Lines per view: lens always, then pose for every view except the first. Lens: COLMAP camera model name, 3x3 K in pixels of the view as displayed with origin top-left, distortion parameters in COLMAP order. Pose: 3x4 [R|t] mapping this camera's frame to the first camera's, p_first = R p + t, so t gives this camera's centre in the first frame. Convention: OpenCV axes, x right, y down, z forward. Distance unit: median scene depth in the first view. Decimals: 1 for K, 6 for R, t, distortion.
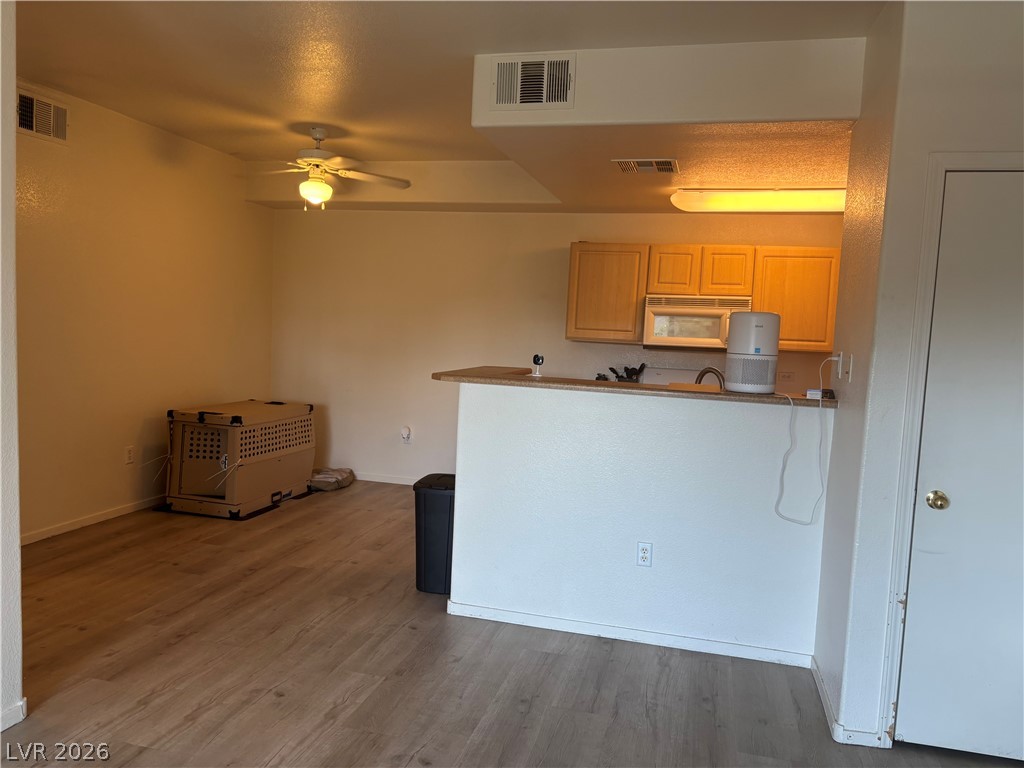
lens RADIAL K [[775.7, 0, 506.0], [0, 775.7, 390.3], [0, 0, 1]] dist [0.045555, -0.055555]
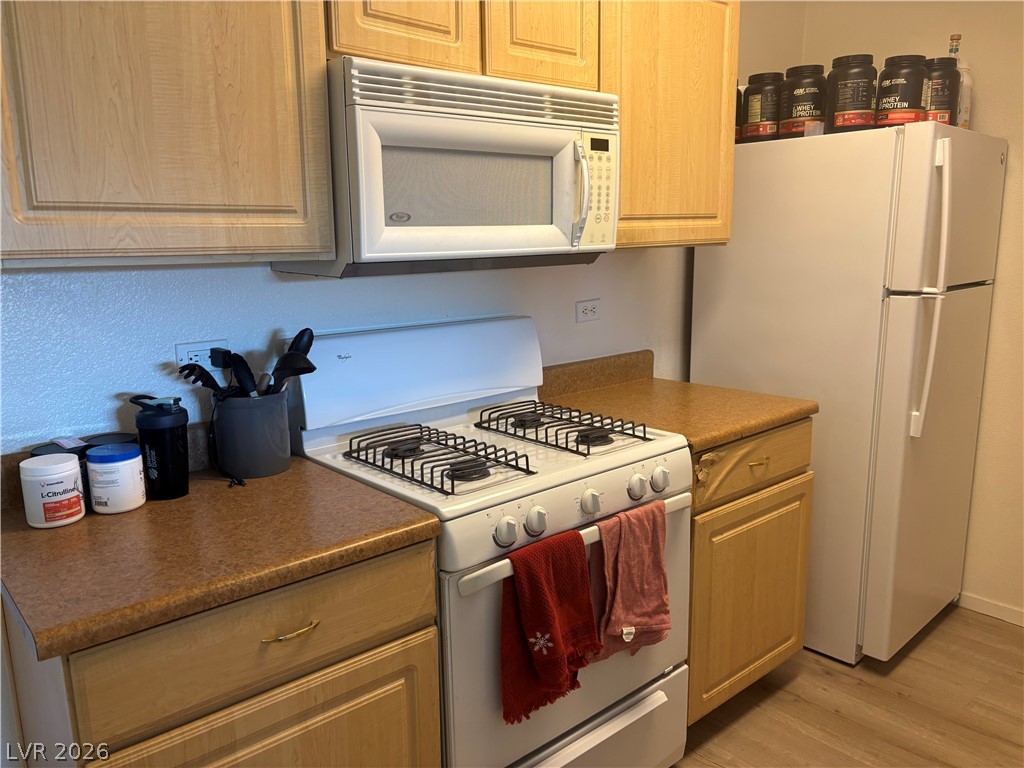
lens RADIAL K [[775.7, 0, 507.9], [0, 775.7, 394.1], [0, 0, 1]] dist [0.045555, -0.055555]
pose [[0.559237, -0.221721, 0.798807, -0.019064], [0.110420, 0.974907, 0.193297, -0.097901], [-0.821621, -0.019895, 0.569687, 1.312925]]
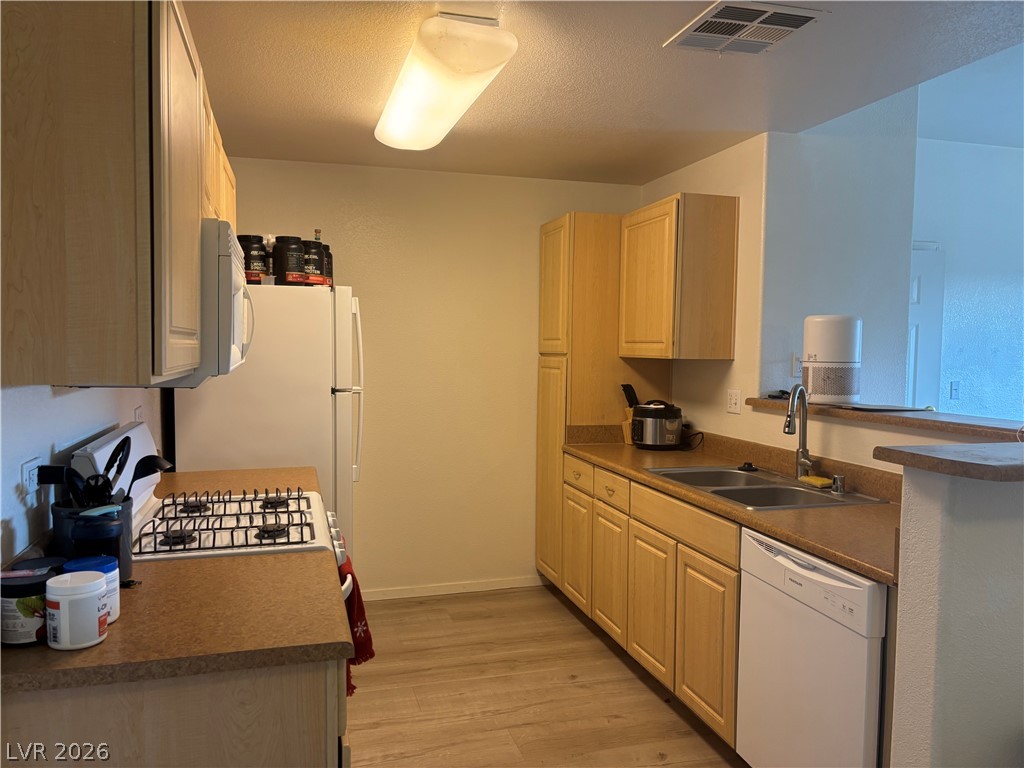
lens RADIAL K [[775.7, 0, 508.3], [0, 775.7, 391.2], [0, 0, 1]] dist [0.045555, -0.055555]
pose [[-0.507654, -0.104881, 0.855154, -0.265428], [0.038886, 0.988762, 0.144352, -0.152463], [-0.860683, 0.106535, -0.497870, 1.718302]]
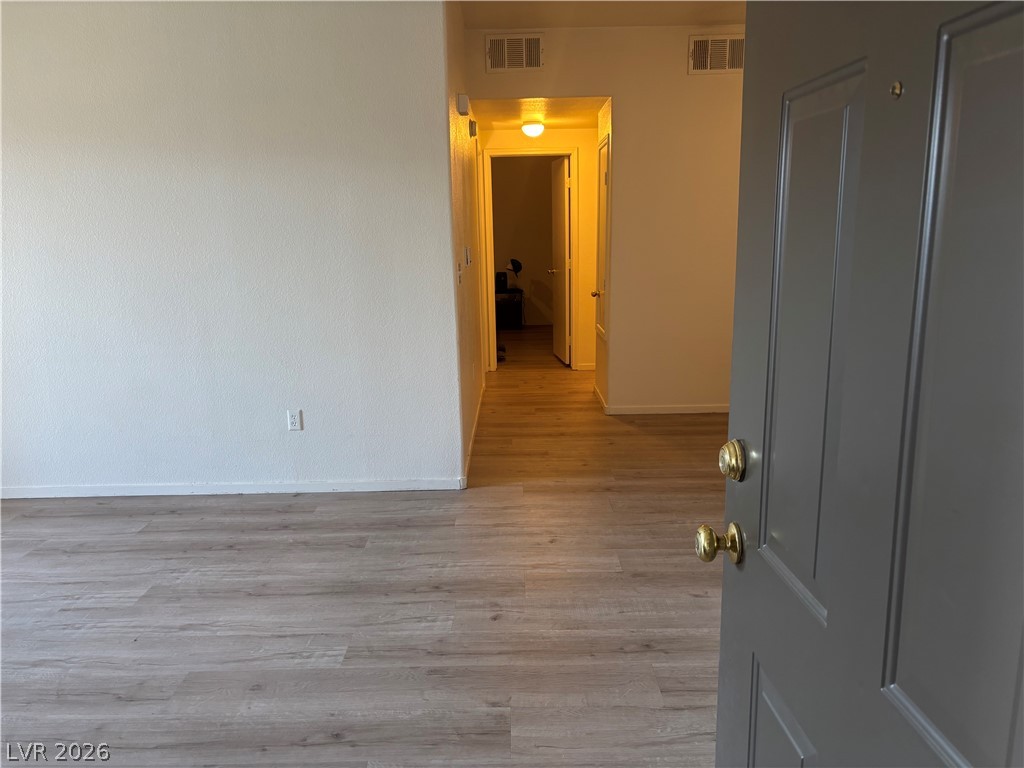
lens RADIAL K [[775.7, 0, 506.7], [0, 775.7, 386.3], [0, 0, 1]] dist [0.045555, -0.055555]
pose [[0.248502, 0.148494, -0.957181, 0.653900], [-0.051835, 0.988802, 0.139942, -0.006544], [0.967243, 0.014840, 0.253416, 0.515698]]
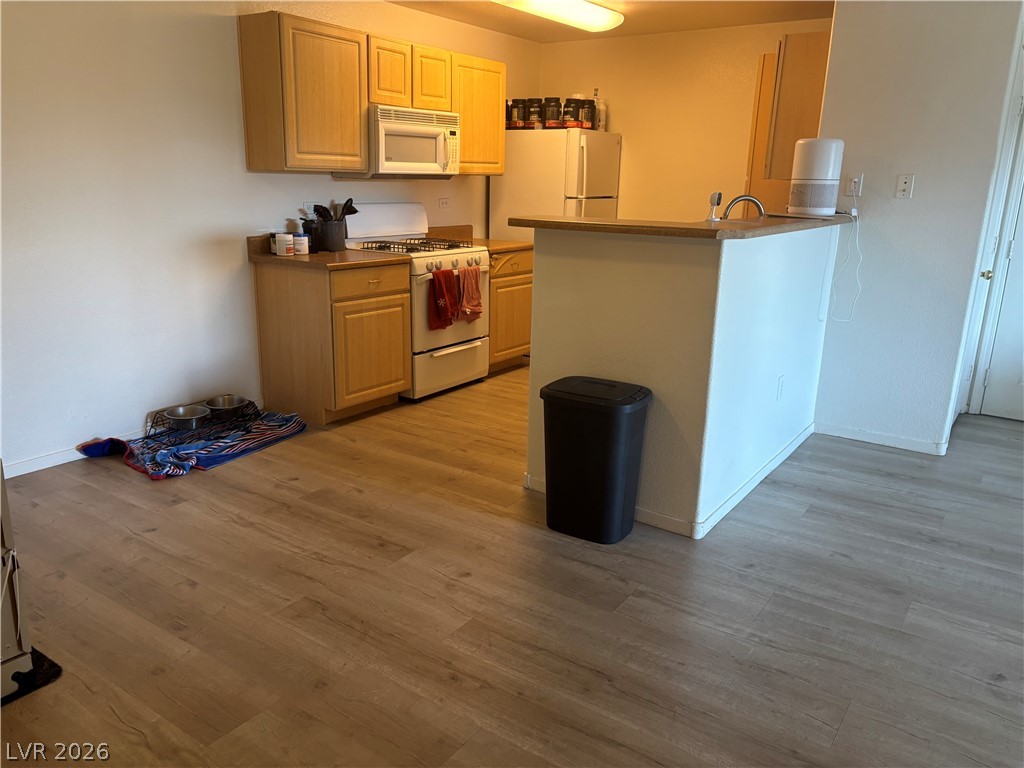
lens RADIAL K [[775.7, 0, 508.5], [0, 775.7, 389.6], [0, 0, 1]] dist [0.045555, -0.055555]
pose [[0.343844, -0.288577, 0.893585, -0.857573], [0.072914, 0.956940, 0.280980, -0.099588], [-0.936192, -0.031458, 0.350080, 0.975295]]
